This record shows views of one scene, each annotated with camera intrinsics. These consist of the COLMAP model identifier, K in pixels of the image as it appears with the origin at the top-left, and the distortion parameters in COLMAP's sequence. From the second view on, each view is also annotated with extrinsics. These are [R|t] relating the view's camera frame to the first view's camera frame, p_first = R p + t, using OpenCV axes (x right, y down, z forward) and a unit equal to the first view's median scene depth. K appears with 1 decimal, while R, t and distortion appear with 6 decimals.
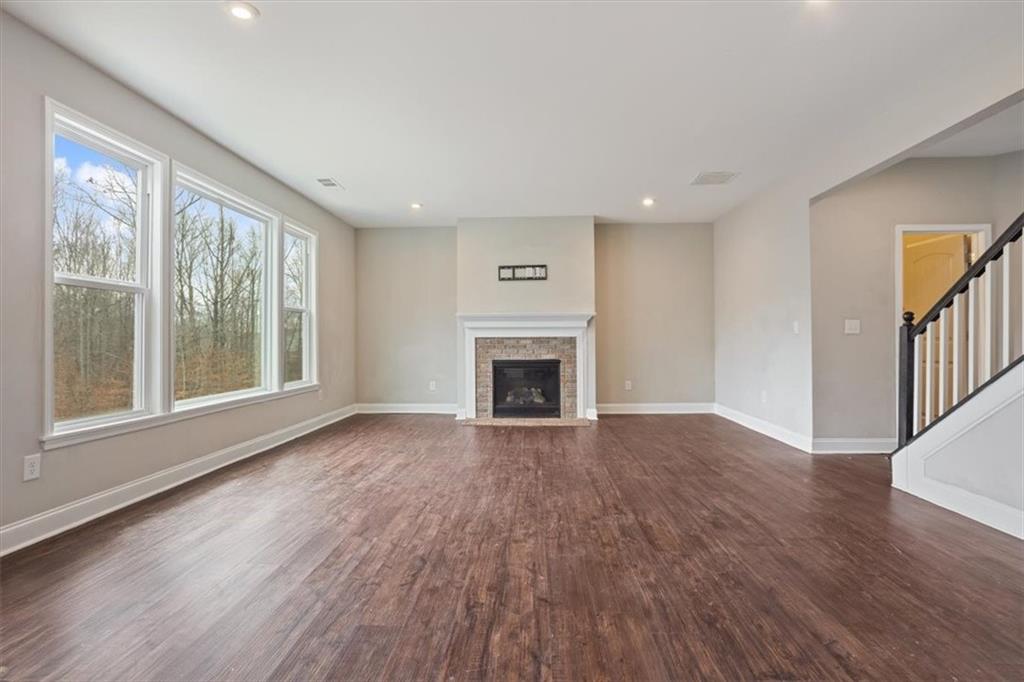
lens RADIAL K [[508.0, 0, 510.1], [0, 508.0, 333.7], [0, 0, 1]] dist [-0.023426, 0.000336]
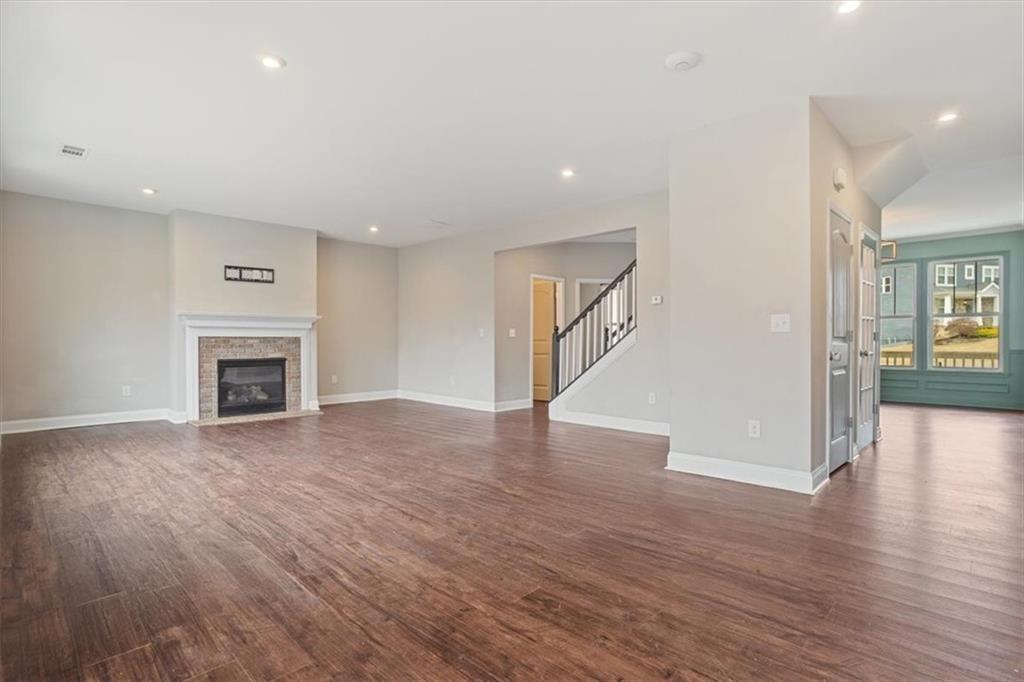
lens RADIAL K [[519.1, 0, 510.8], [0, 519.1, 322.0], [0, 0, 1]] dist [-0.059567, 0.029946]
pose [[0.669678, 0.031313, 0.741991, -0.397760], [-0.013248, 0.999455, -0.030222, 0.001108], [-0.742533, 0.010409, 0.669728, -0.094403]]
